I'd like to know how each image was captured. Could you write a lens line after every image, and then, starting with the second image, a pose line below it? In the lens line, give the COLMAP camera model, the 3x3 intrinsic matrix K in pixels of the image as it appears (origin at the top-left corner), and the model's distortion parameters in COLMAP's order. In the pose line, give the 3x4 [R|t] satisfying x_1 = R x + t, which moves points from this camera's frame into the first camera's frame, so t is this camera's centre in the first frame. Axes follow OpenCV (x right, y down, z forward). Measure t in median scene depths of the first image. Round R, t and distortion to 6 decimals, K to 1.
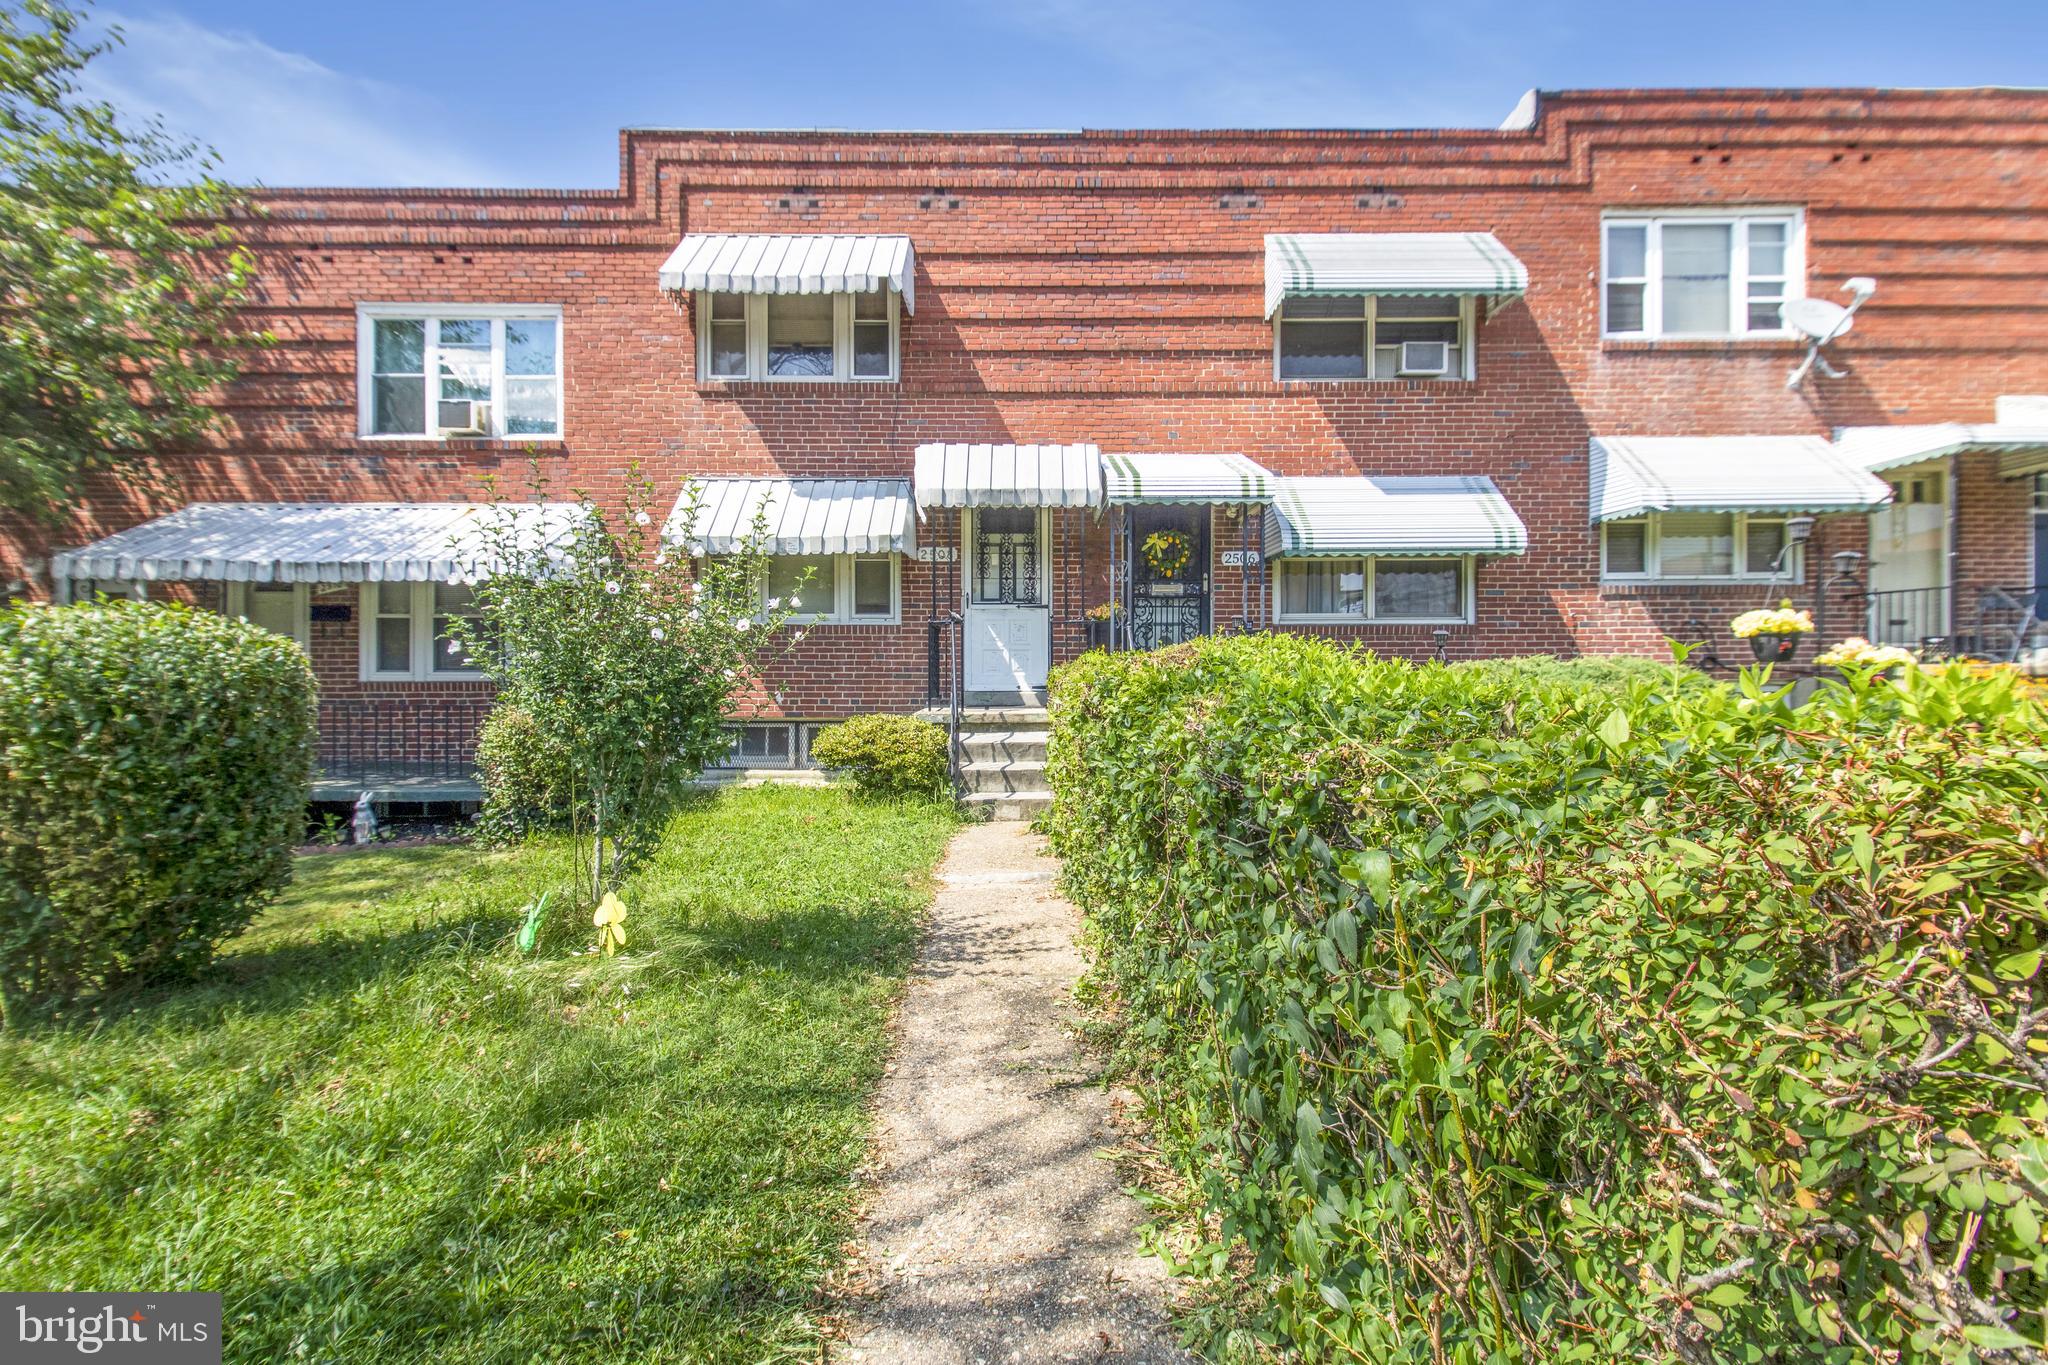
lens RADIAL K [[988.9, 0, 1025.4], [0, 988.9, 681.6], [0, 0, 1]] dist [0.015619, 0.000241]
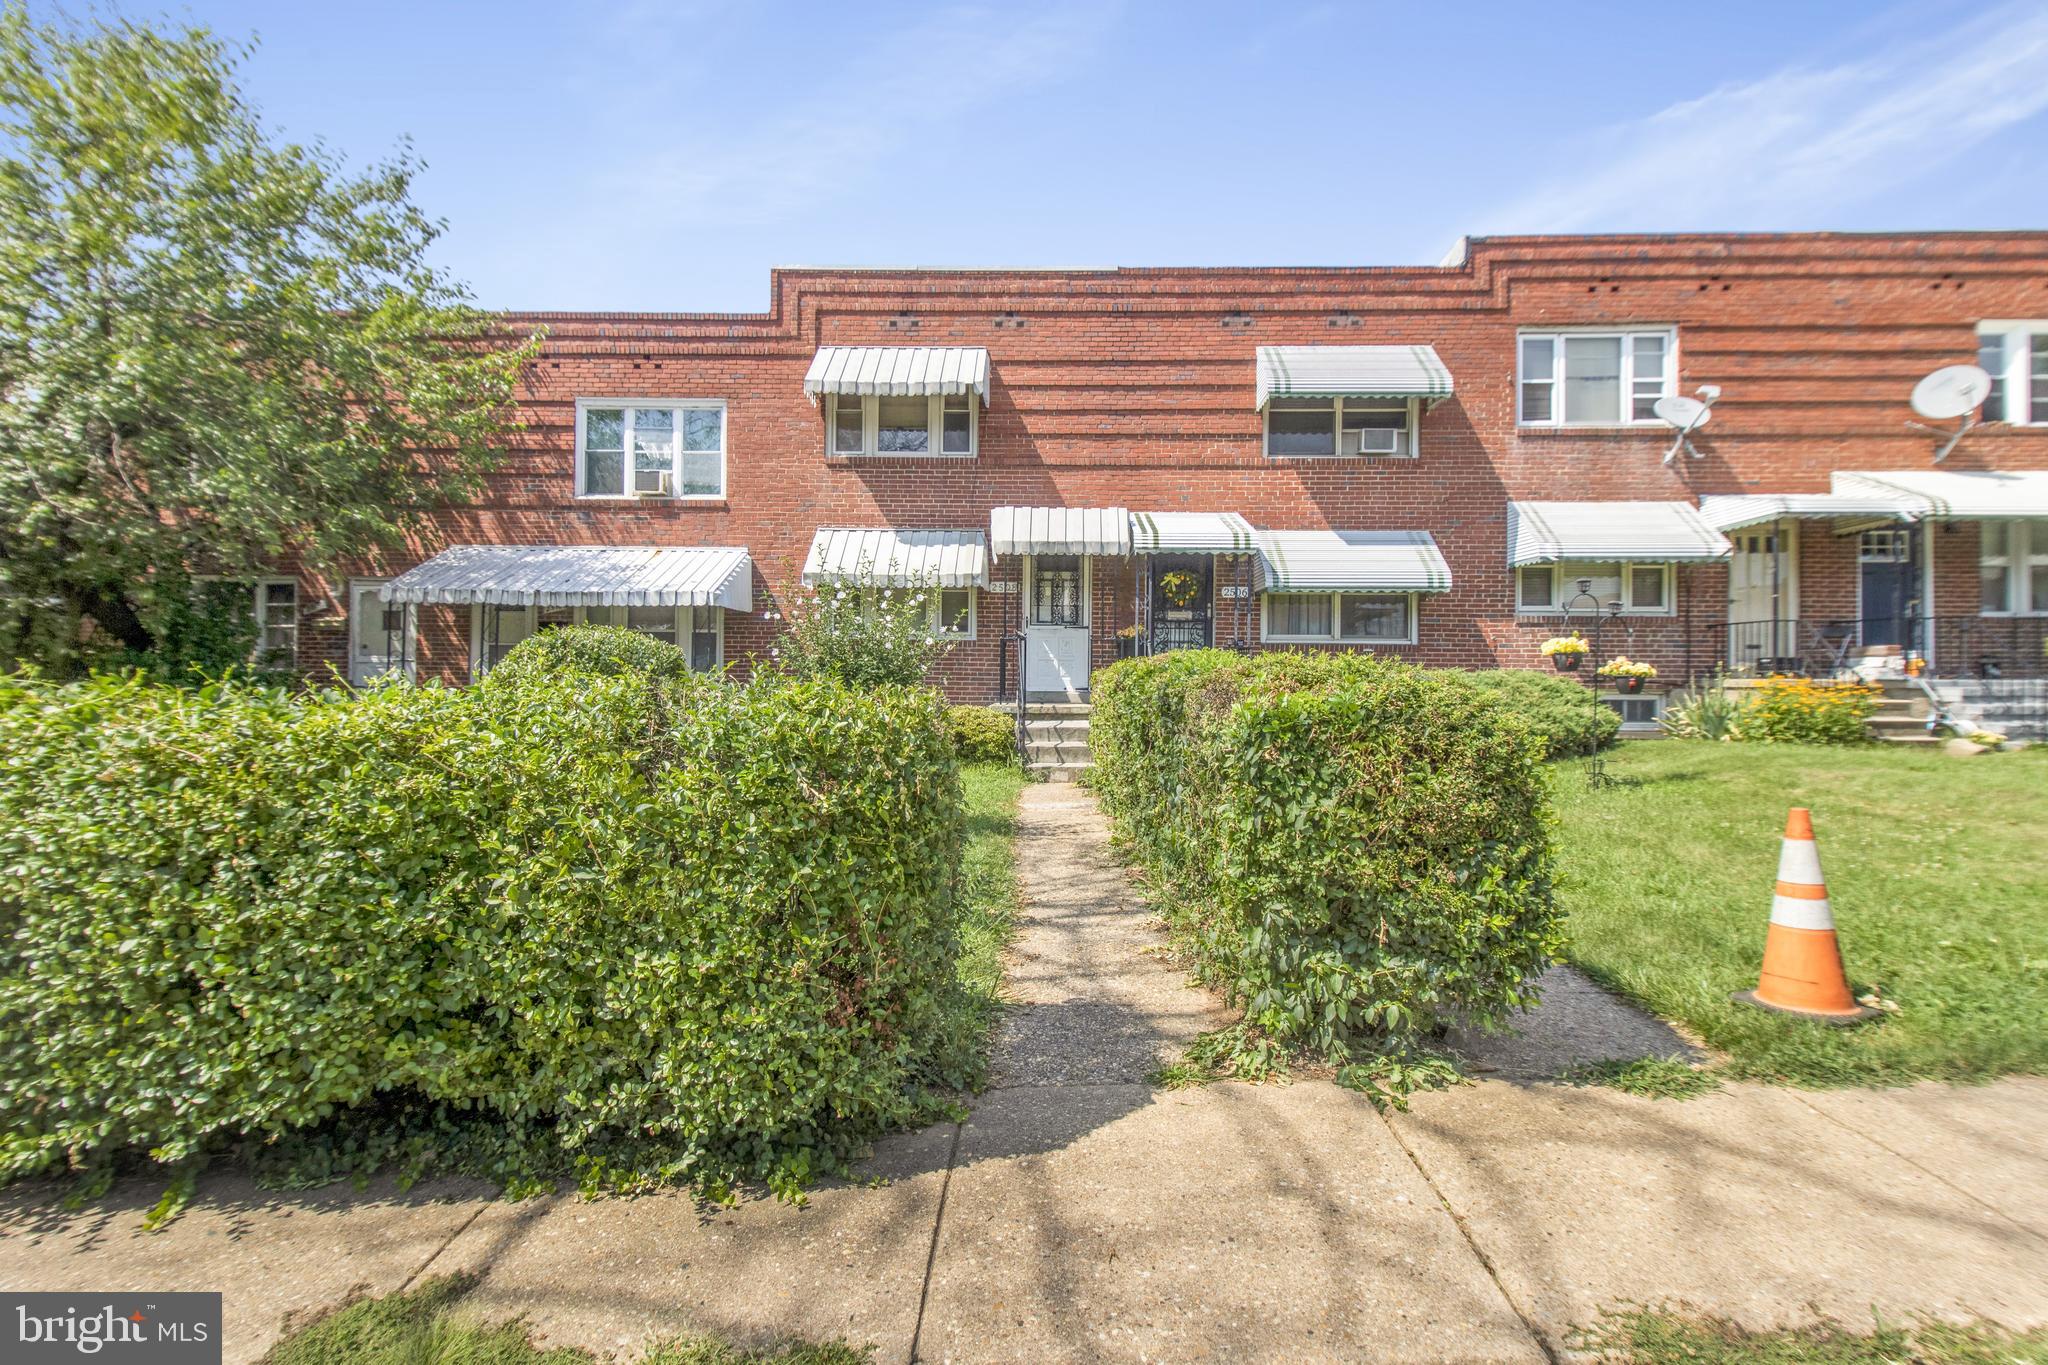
lens RADIAL K [[988.9, 0, 1022.1], [0, 988.9, 669.7], [0, 0, 1]] dist [0.015619, 0.000241]
pose [[0.999336, 0.011068, -0.034718, -0.018720], [-0.012000, 0.999570, -0.026767, 0.015927], [0.034407, 0.027166, 0.999039, -0.309624]]
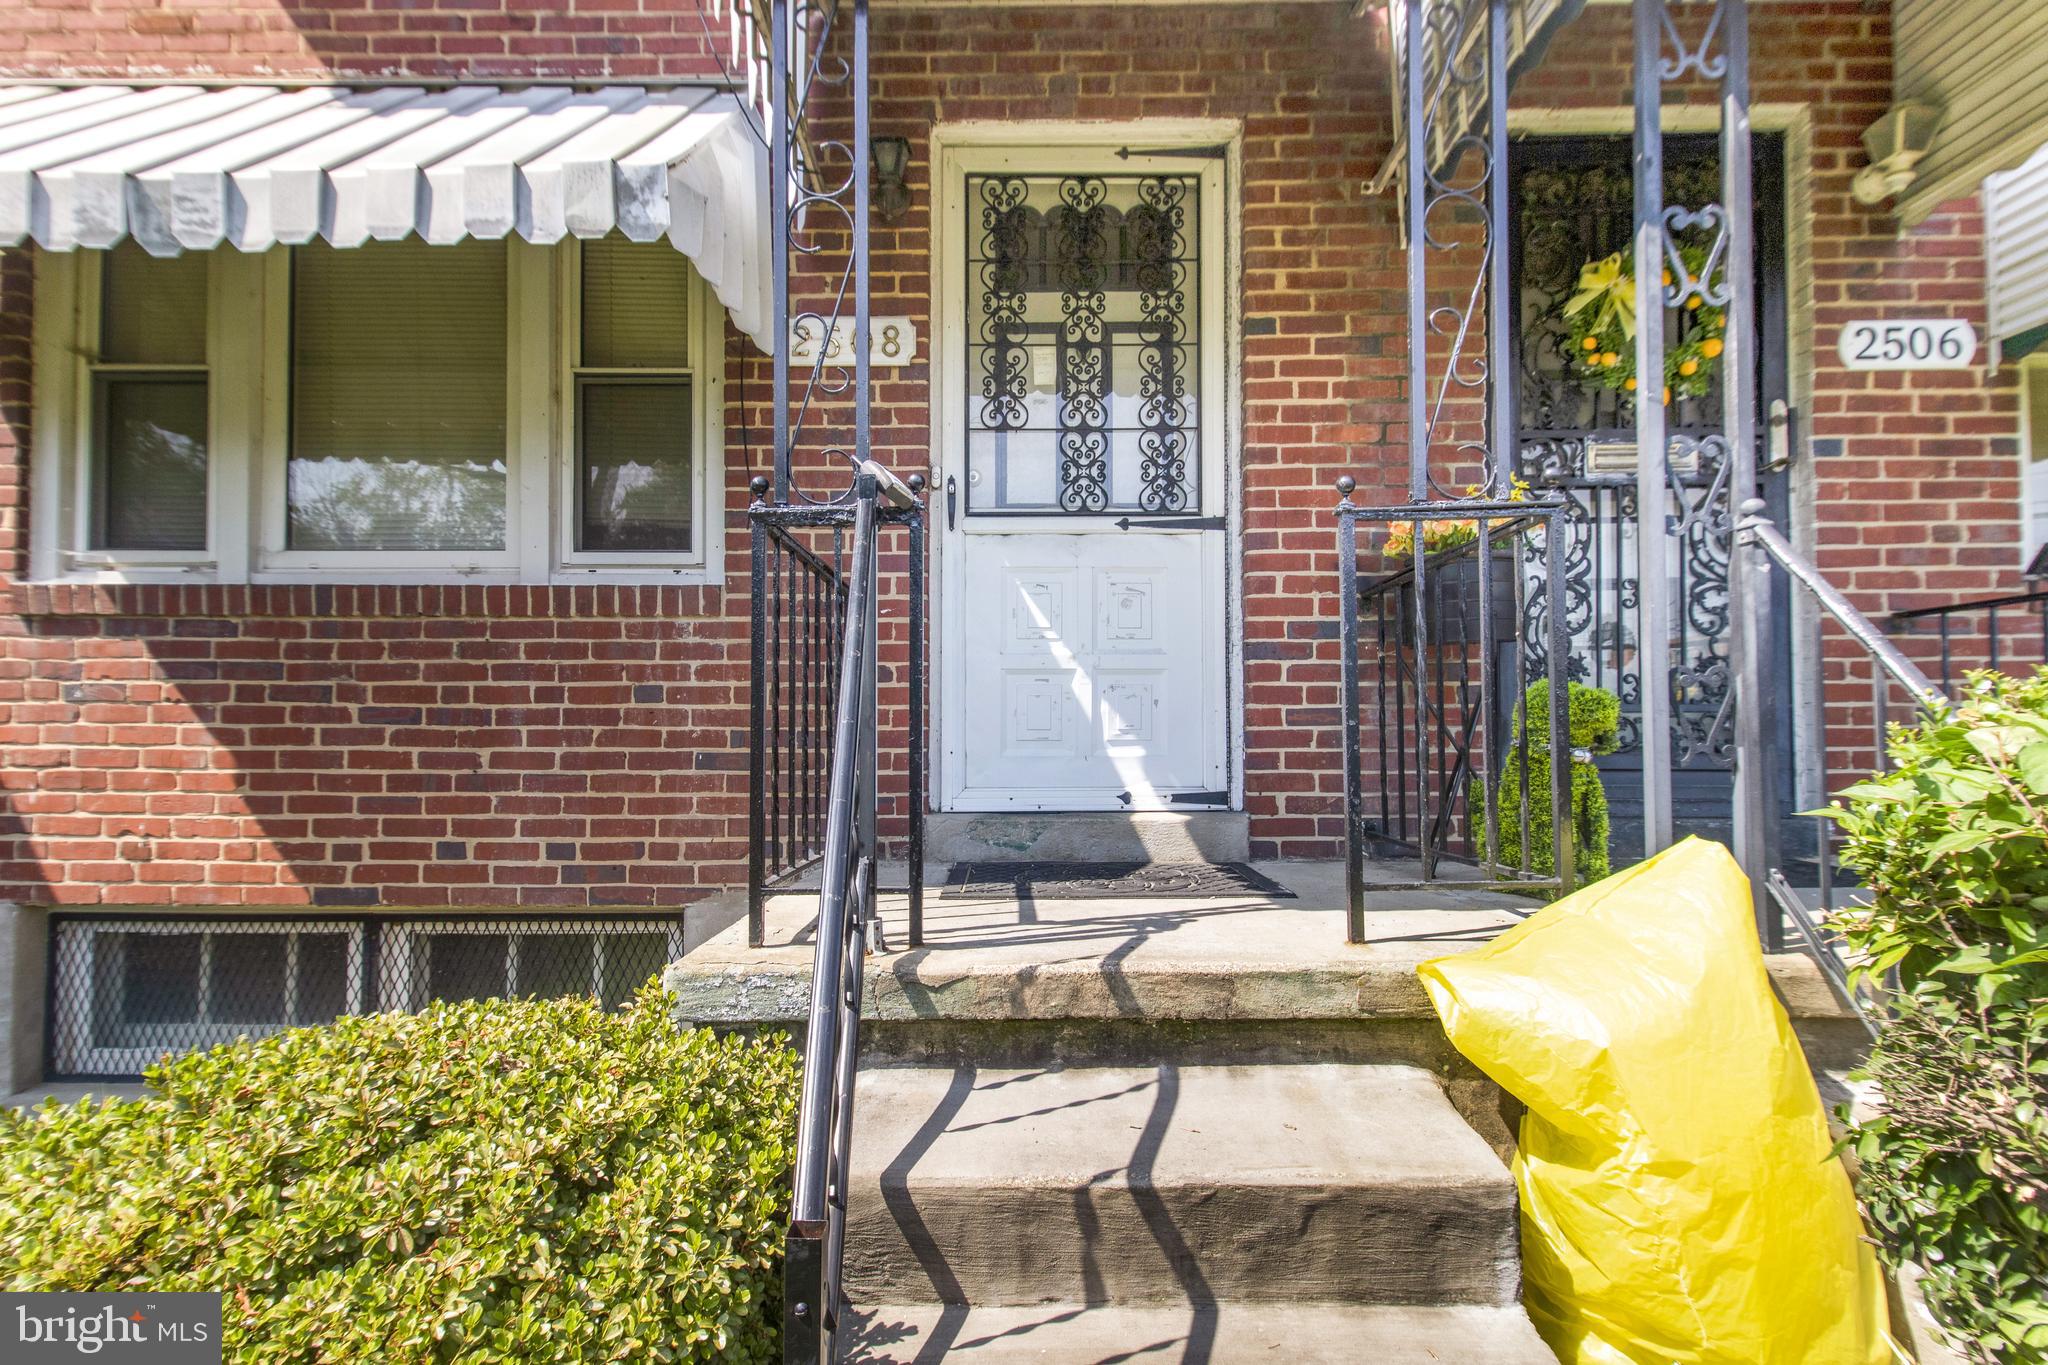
lens RADIAL K [[988.9, 0, 1024.2], [0, 988.9, 697.5], [0, 0, 1]] dist [0.015619, 0.000241]
pose [[0.999998, -0.001551, -0.001302, -0.036475], [0.001483, 0.998741, -0.050137, -0.009245], [0.001378, 0.050135, 0.998742, 0.705121]]
